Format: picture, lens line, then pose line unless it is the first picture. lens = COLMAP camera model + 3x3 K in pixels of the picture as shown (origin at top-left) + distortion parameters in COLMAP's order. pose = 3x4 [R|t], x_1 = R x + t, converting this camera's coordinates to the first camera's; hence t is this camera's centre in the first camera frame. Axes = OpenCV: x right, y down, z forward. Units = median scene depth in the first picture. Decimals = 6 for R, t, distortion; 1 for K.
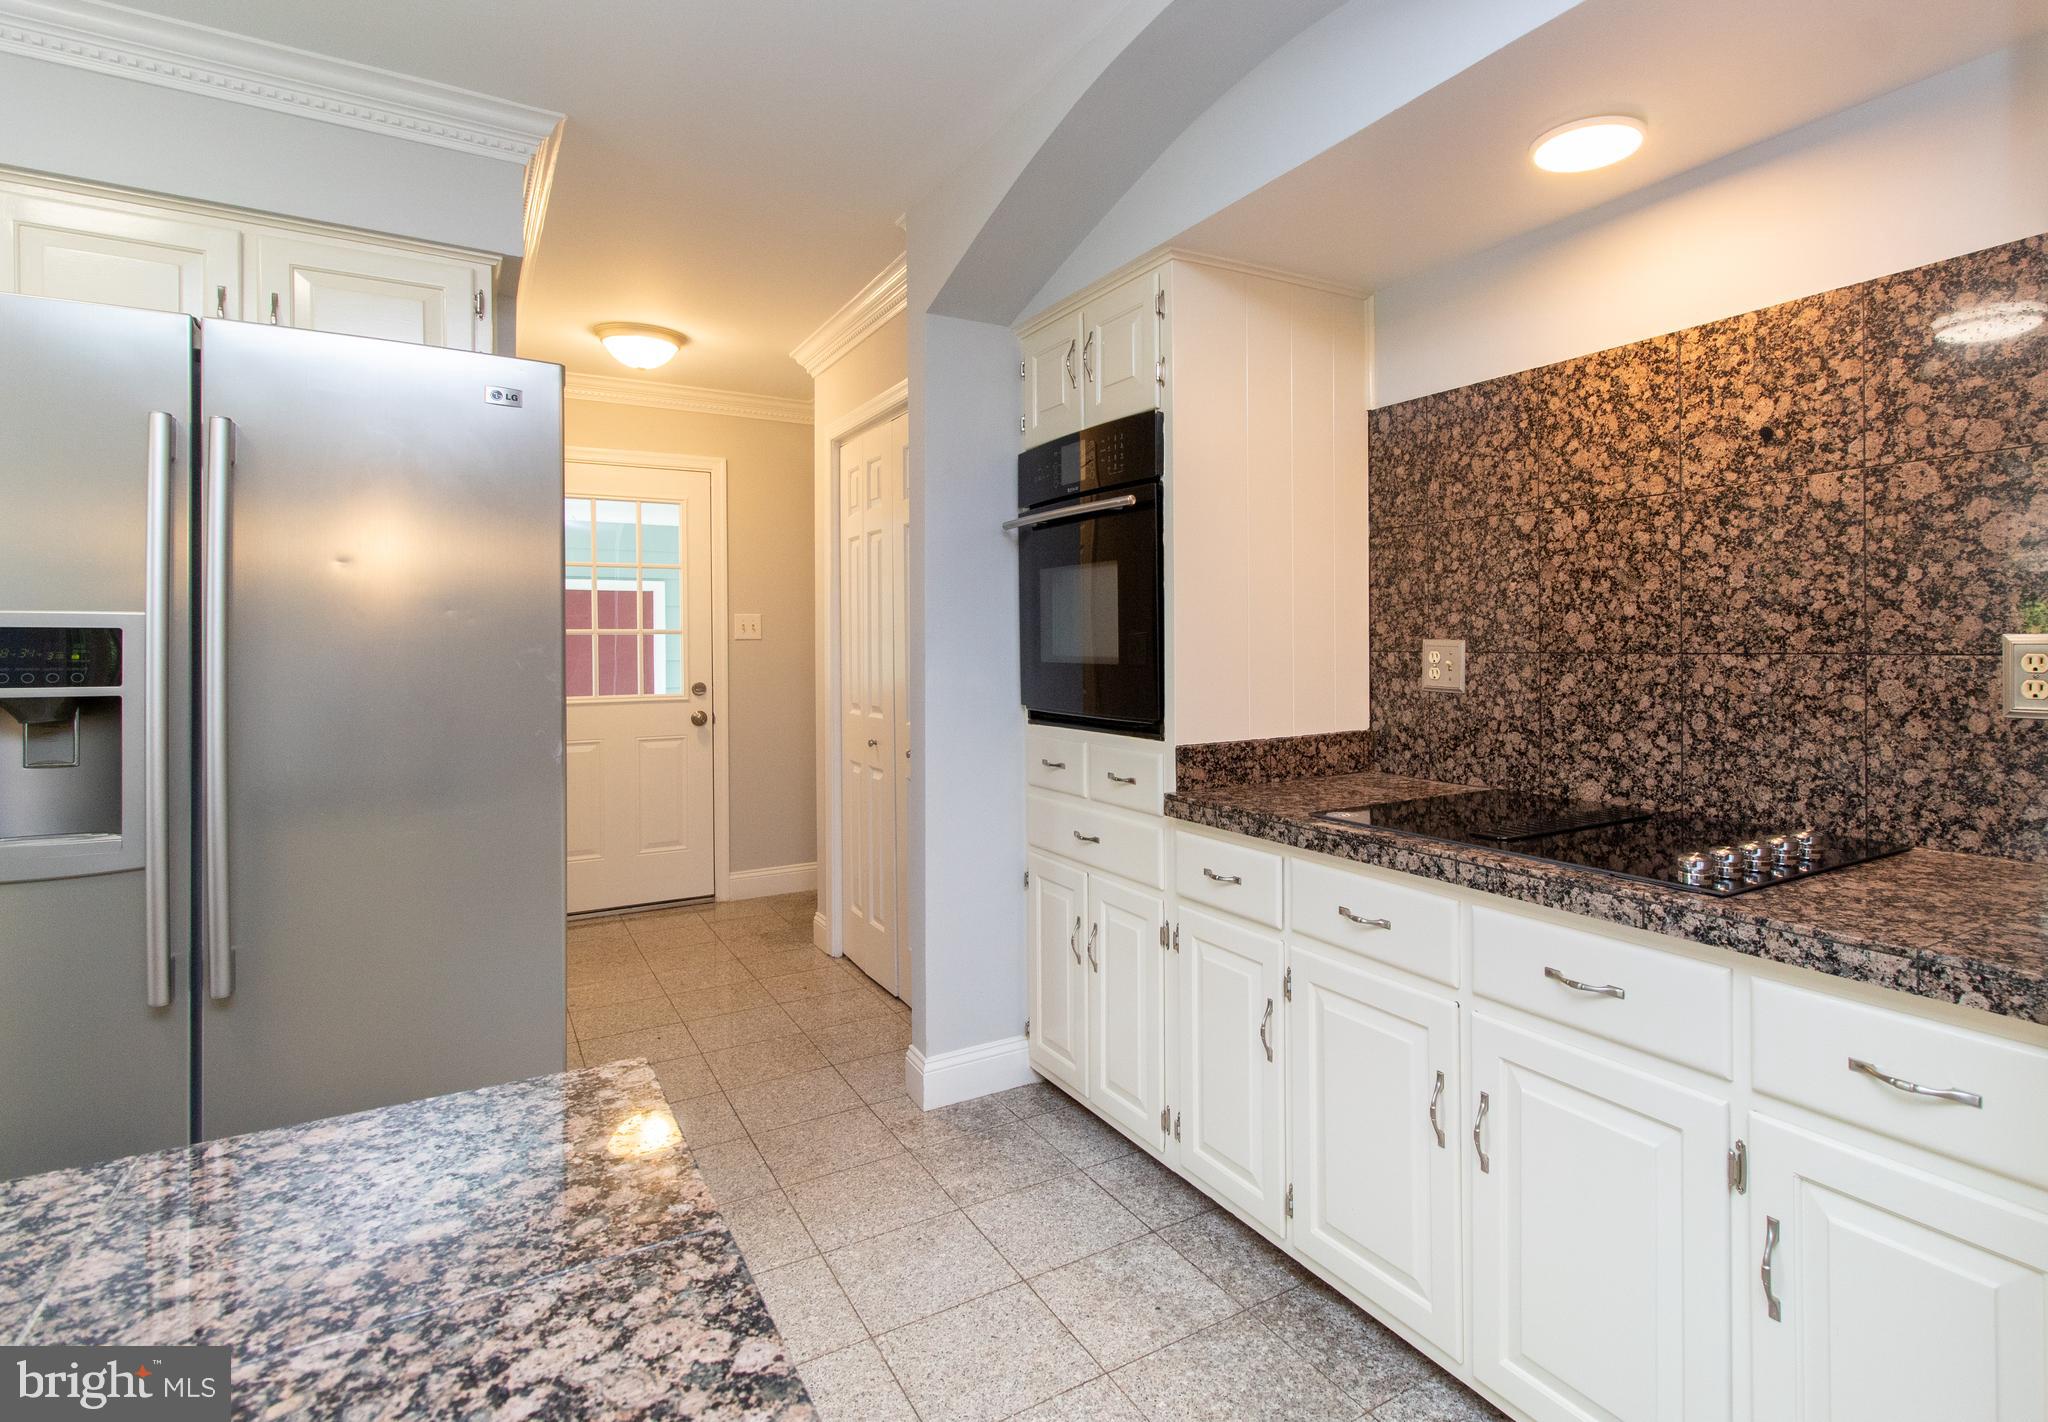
lens RADIAL K [[1023.9, 0, 1166.0], [0, 1023.9, 659.9], [0, 0, 1]] dist [-0.003112, -0.000873]
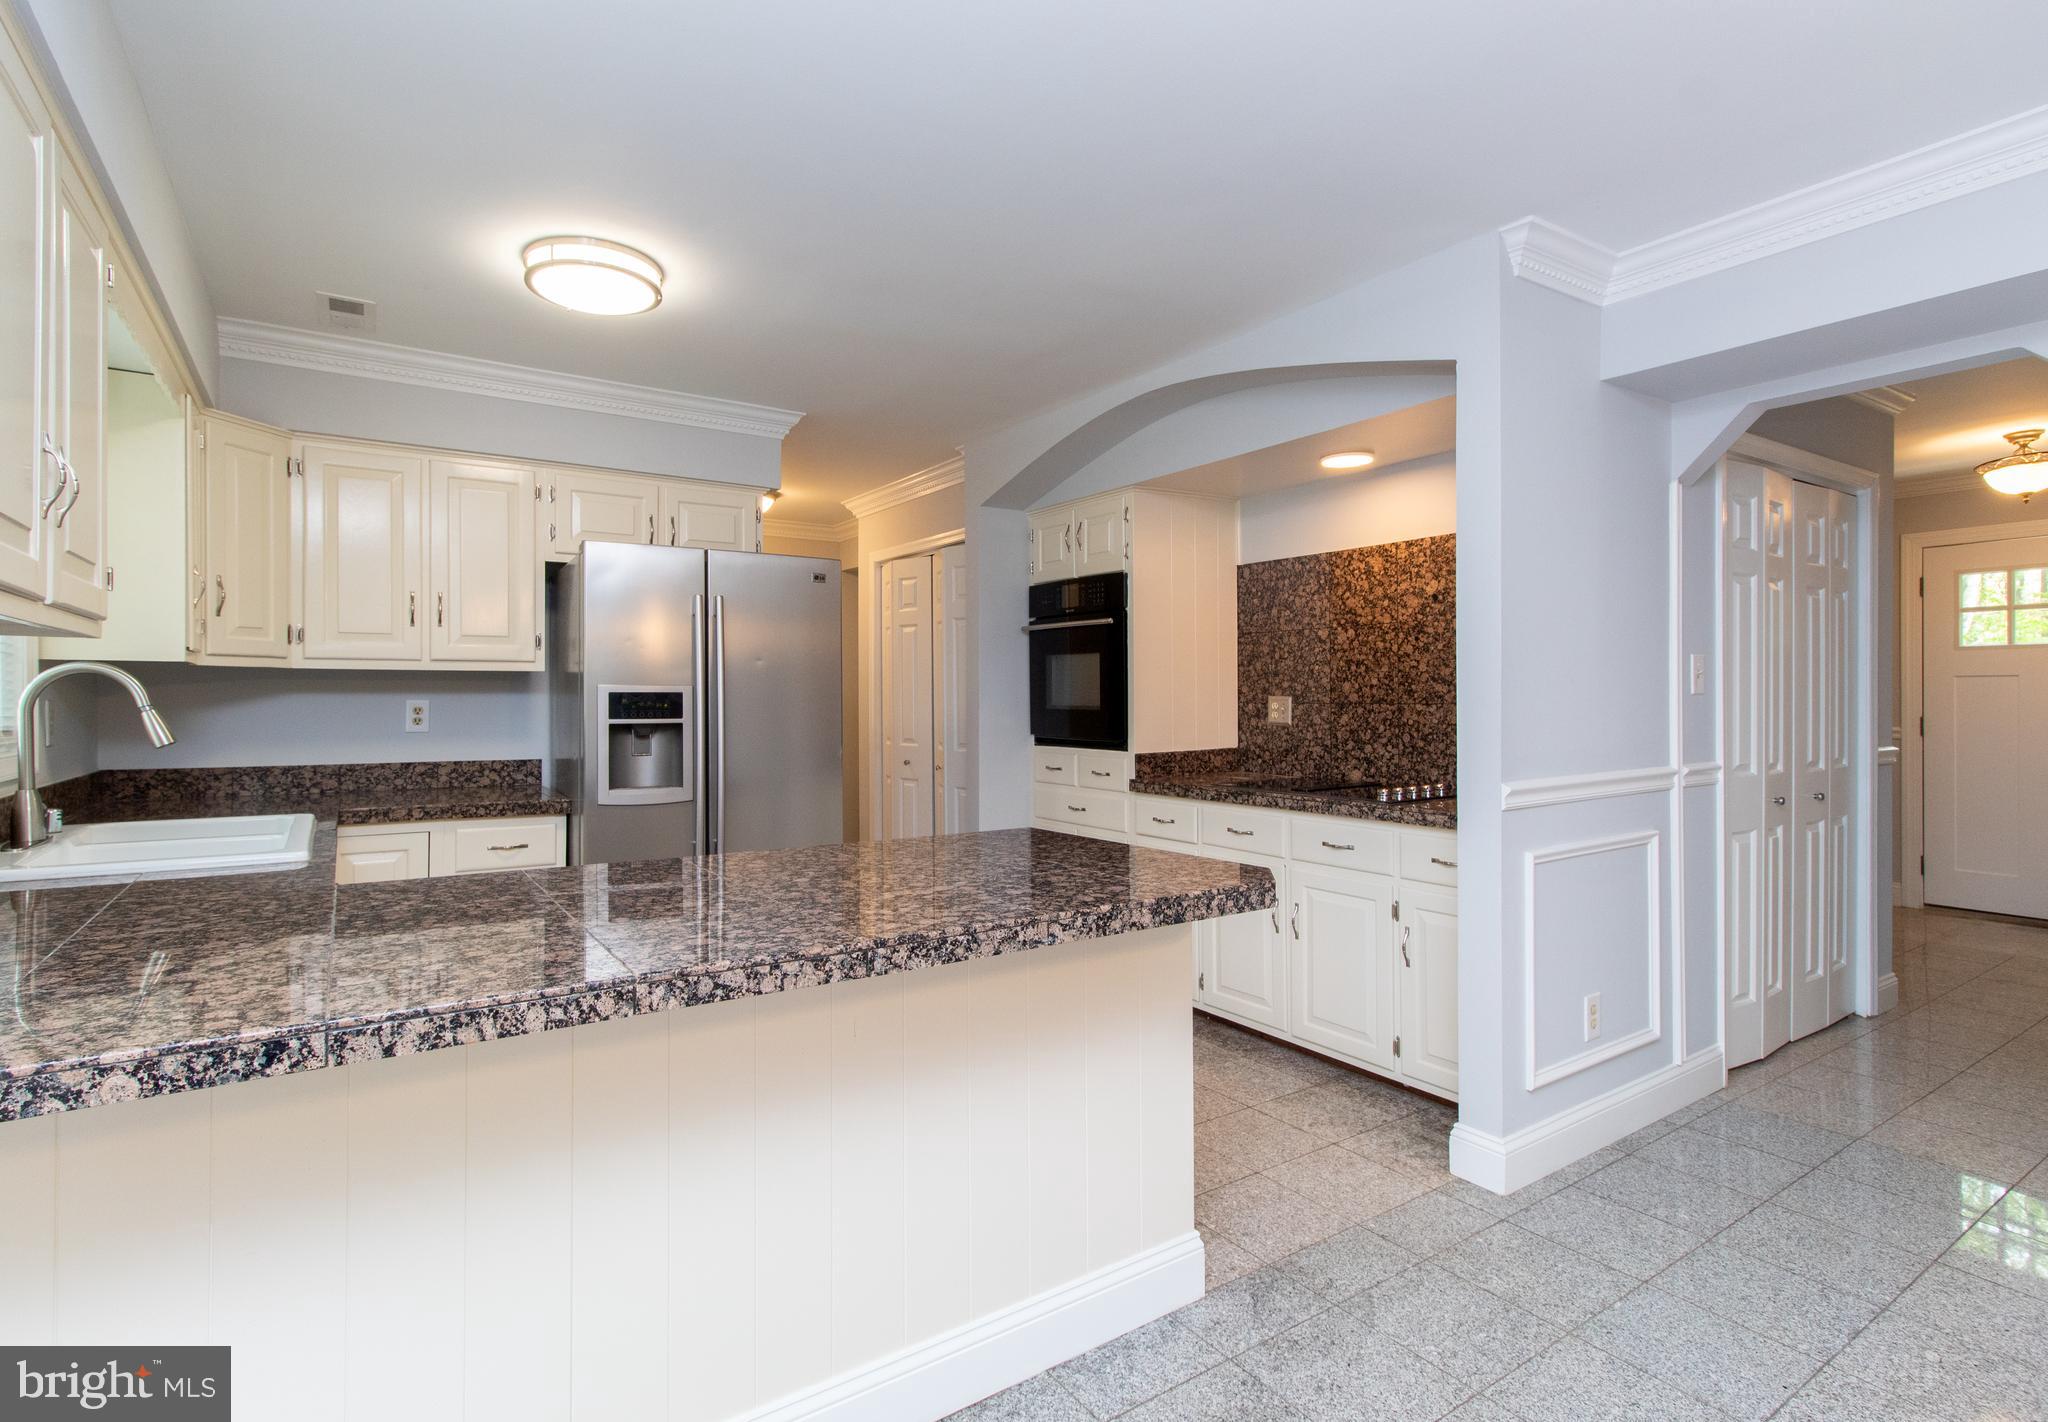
lens RADIAL K [[996.0, 0, 1019.8], [0, 996.0, 706.2], [0, 0, 1]] dist [-0.002087, -0.000384]
pose [[1.000000, -0.000149, 0.000824, -0.210852], [0.000153, 0.999989, -0.004768, 0.006823], [-0.000823, 0.004768, 0.999988, -0.843509]]
